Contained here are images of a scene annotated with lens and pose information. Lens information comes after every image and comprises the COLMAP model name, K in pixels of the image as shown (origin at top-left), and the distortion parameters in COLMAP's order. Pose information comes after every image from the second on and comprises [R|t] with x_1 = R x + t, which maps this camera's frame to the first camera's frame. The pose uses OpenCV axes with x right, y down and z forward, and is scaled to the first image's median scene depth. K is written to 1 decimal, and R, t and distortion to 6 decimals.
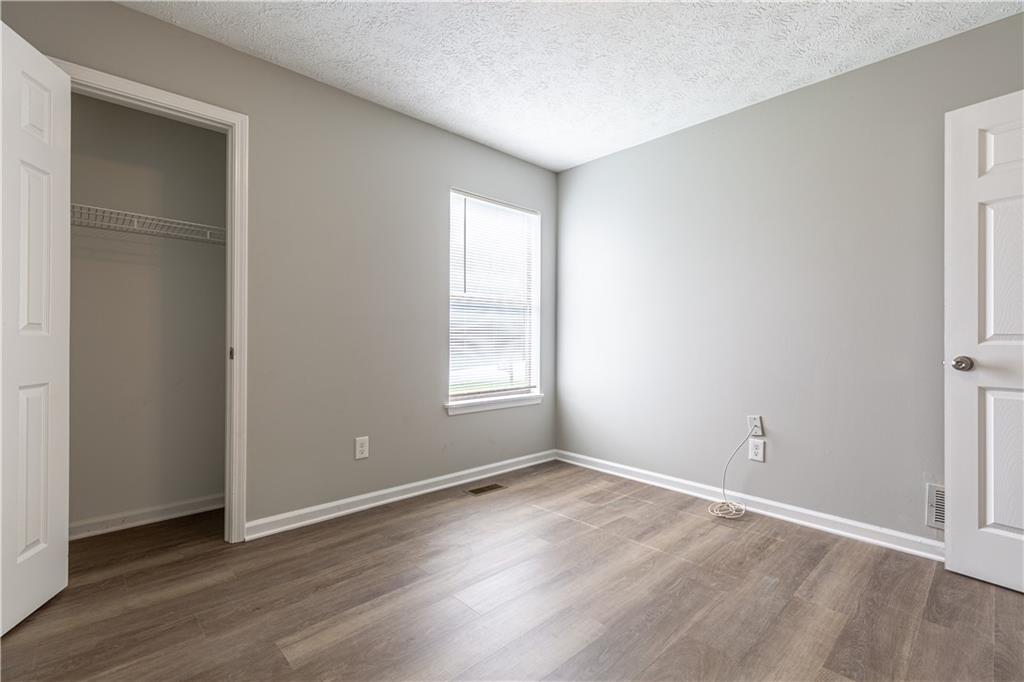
lens RADIAL K [[477.6, 0, 509.4], [0, 477.6, 337.9], [0, 0, 1]] dist [0.008493, -0.003042]
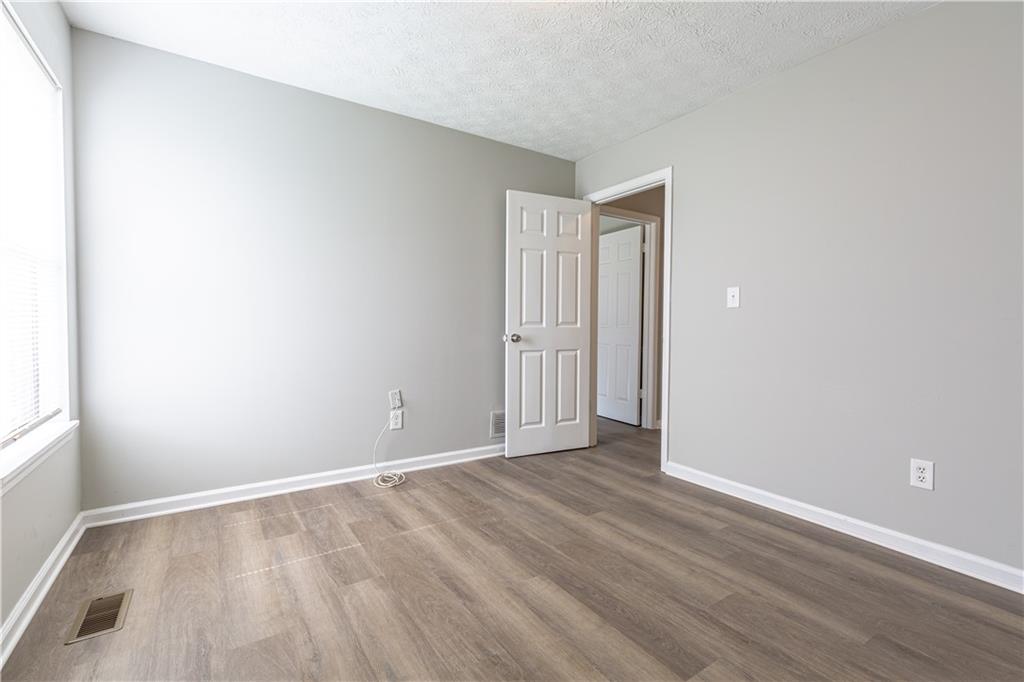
lens RADIAL K [[477.6, 0, 512.0], [0, 477.6, 336.6], [0, 0, 1]] dist [0.008493, -0.003042]
pose [[0.129941, -0.030737, 0.991045, -0.651237], [-0.007858, 0.999456, 0.032028, -0.006505], [-0.991491, -0.011950, 0.129629, 0.645443]]
